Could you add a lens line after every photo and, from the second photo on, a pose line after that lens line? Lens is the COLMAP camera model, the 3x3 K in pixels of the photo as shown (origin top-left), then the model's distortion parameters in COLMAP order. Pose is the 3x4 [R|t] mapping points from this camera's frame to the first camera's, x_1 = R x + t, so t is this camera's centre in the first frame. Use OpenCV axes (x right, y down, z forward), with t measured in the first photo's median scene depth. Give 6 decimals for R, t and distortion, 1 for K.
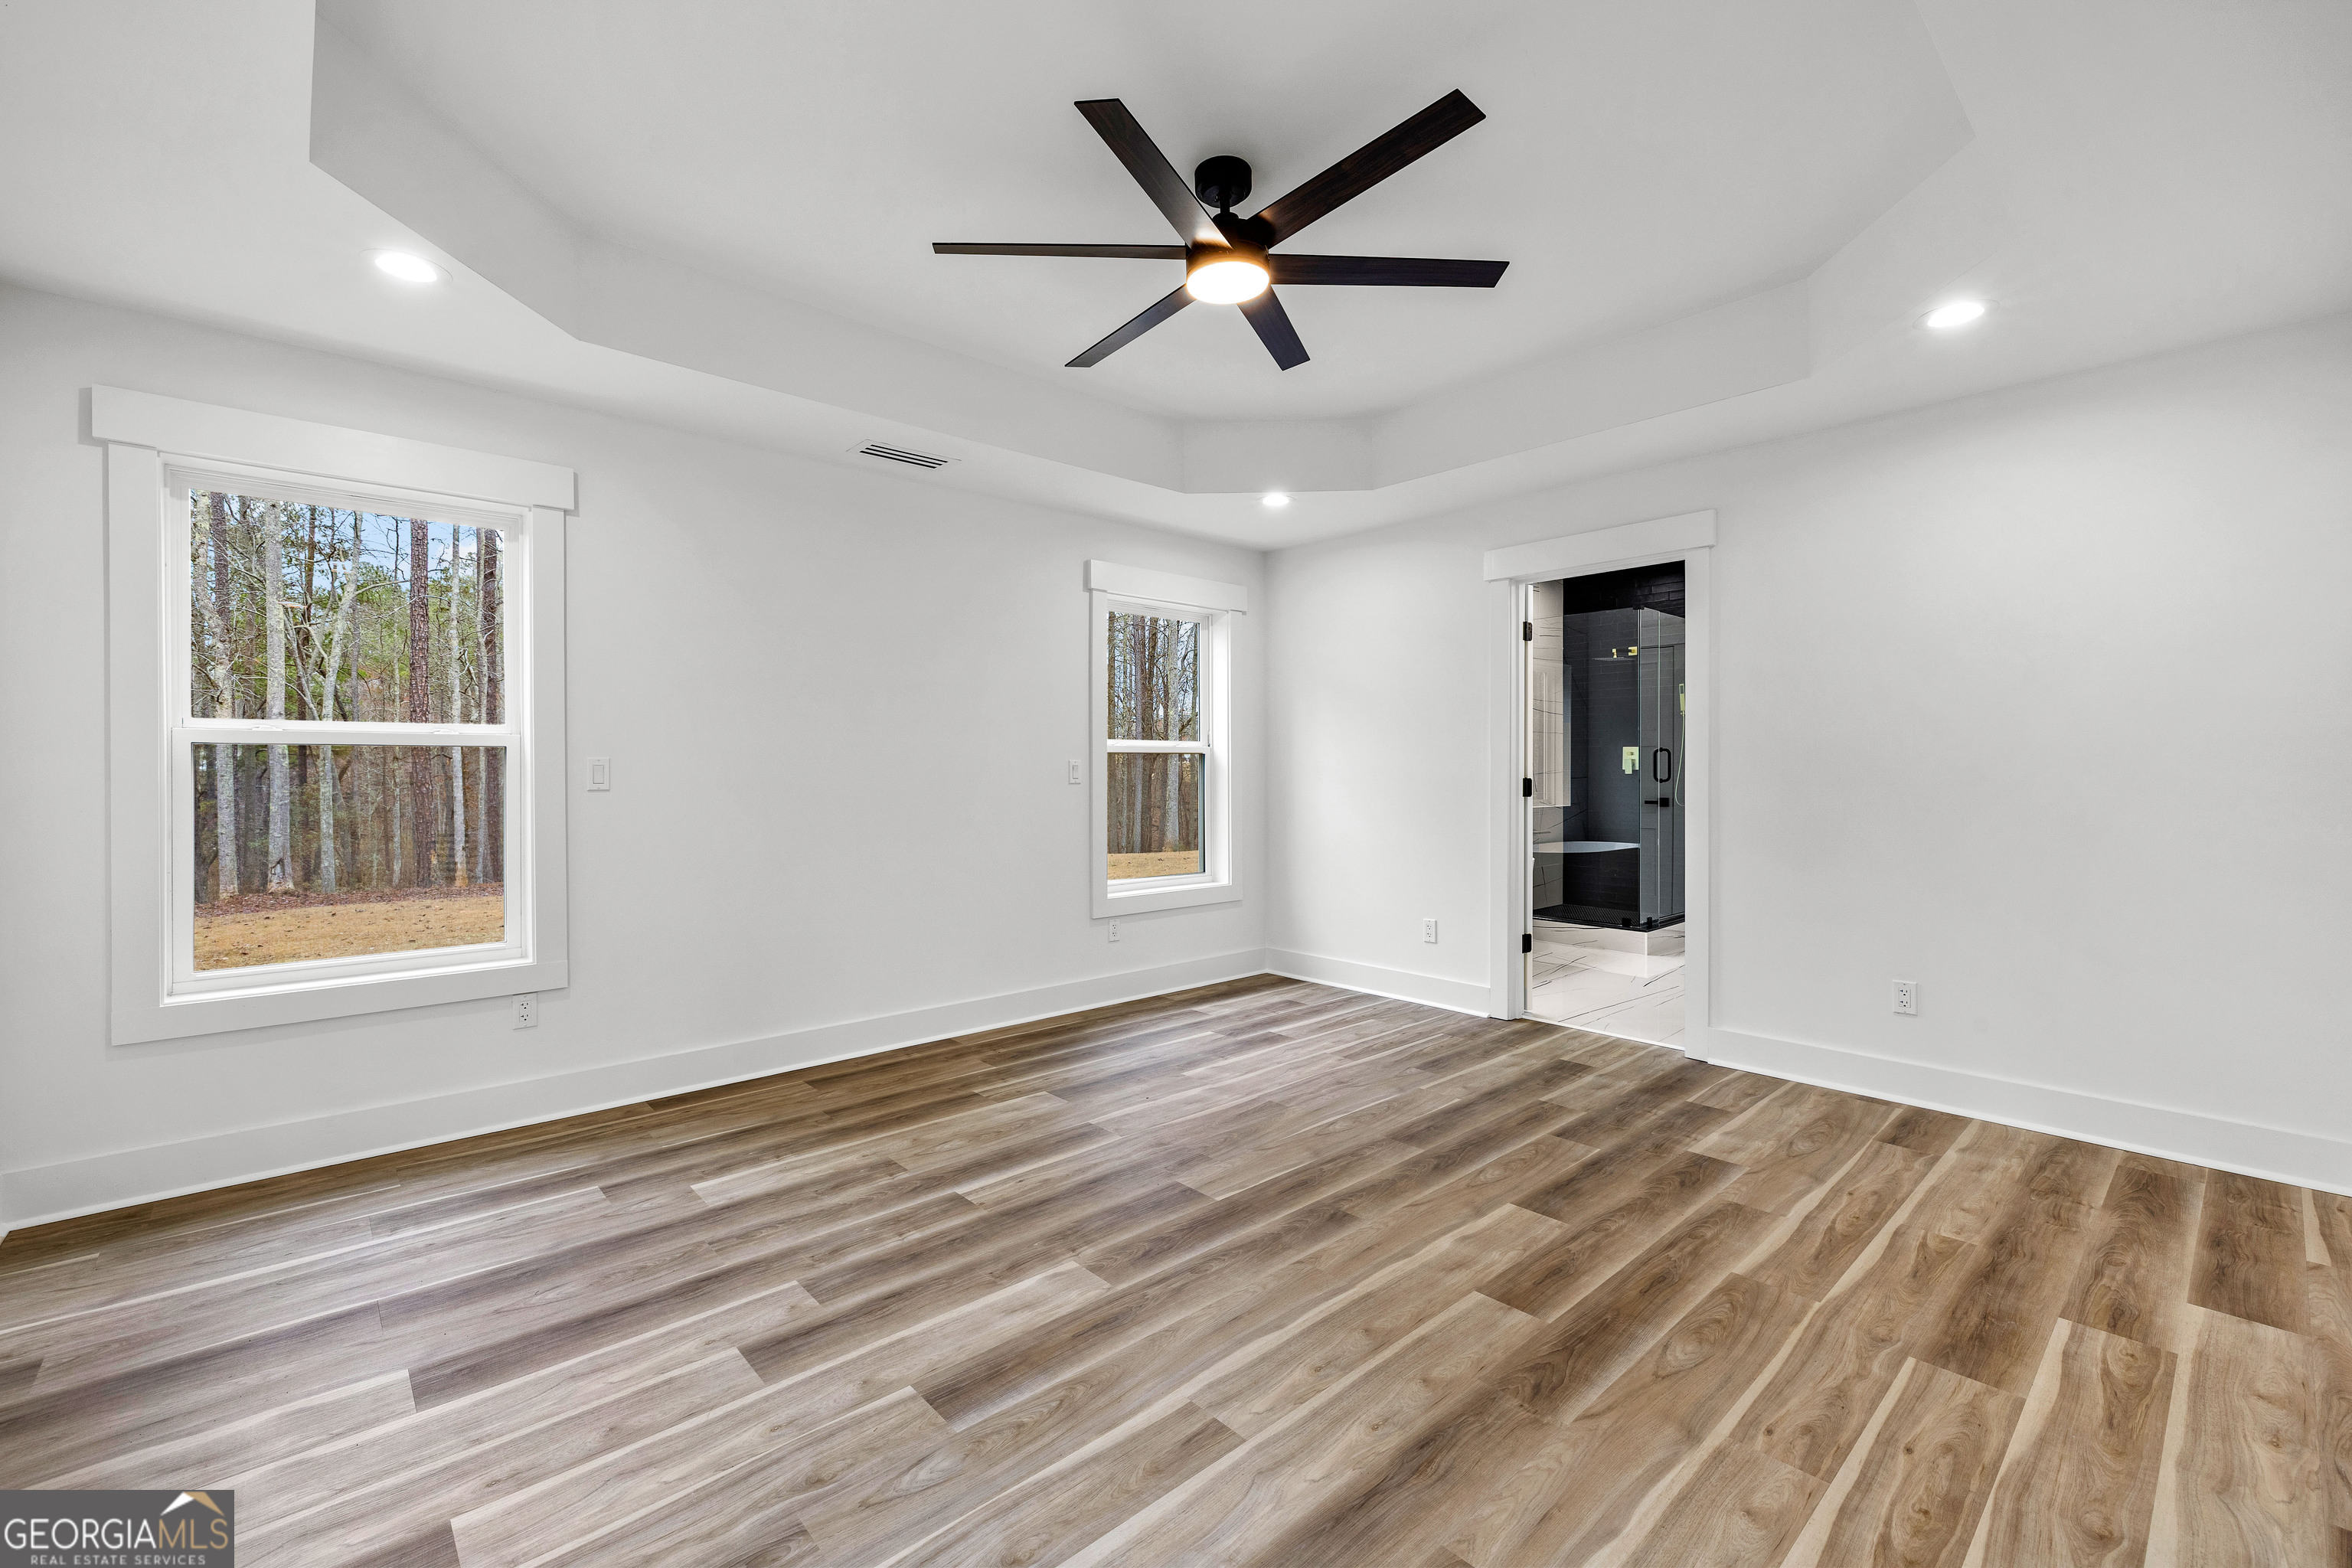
lens RADIAL K [[1001.1, 0, 1194.2], [0, 1001.1, 781.4], [0, 0, 1]] dist [0.002469, 0.000318]
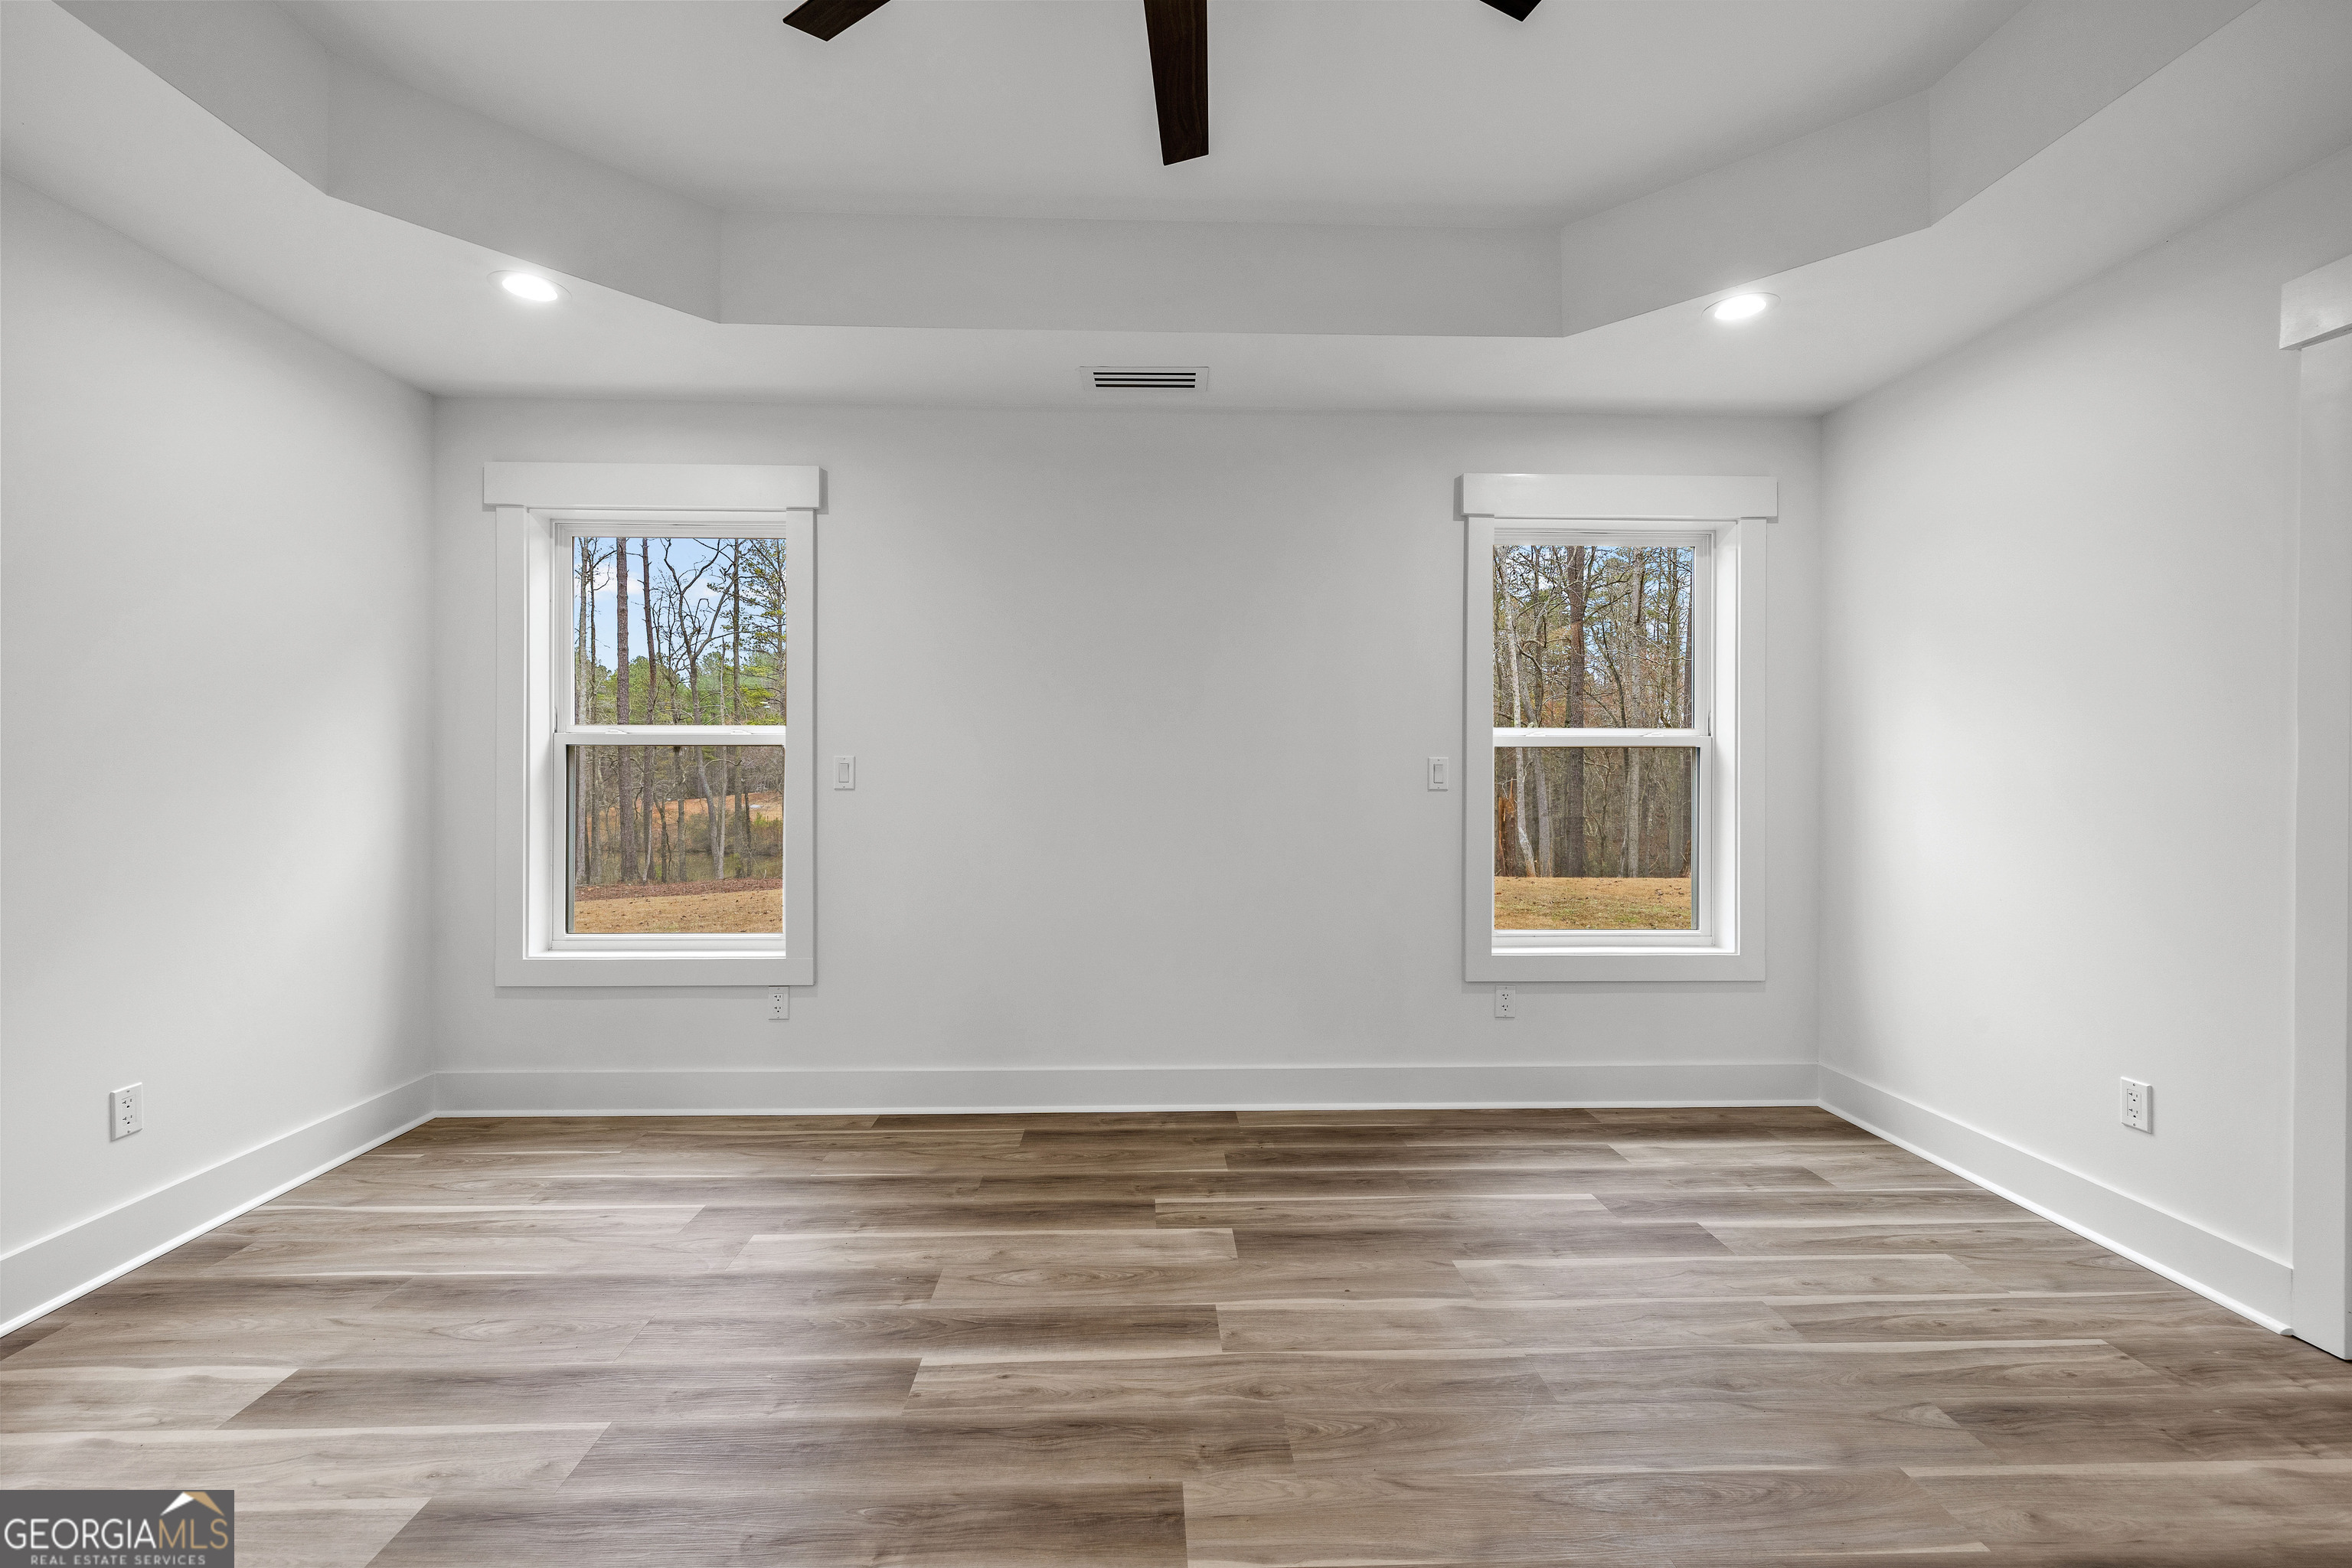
lens RADIAL K [[1001.1, 0, 1177.3], [0, 1001.1, 779.0], [0, 0, 1]] dist [0.002469, 0.000318]
pose [[0.751893, 0.008873, -0.659226, 0.272870], [-0.012277, 0.999924, -0.000544, -0.004139], [0.659171, 0.008502, 0.751945, 0.431918]]
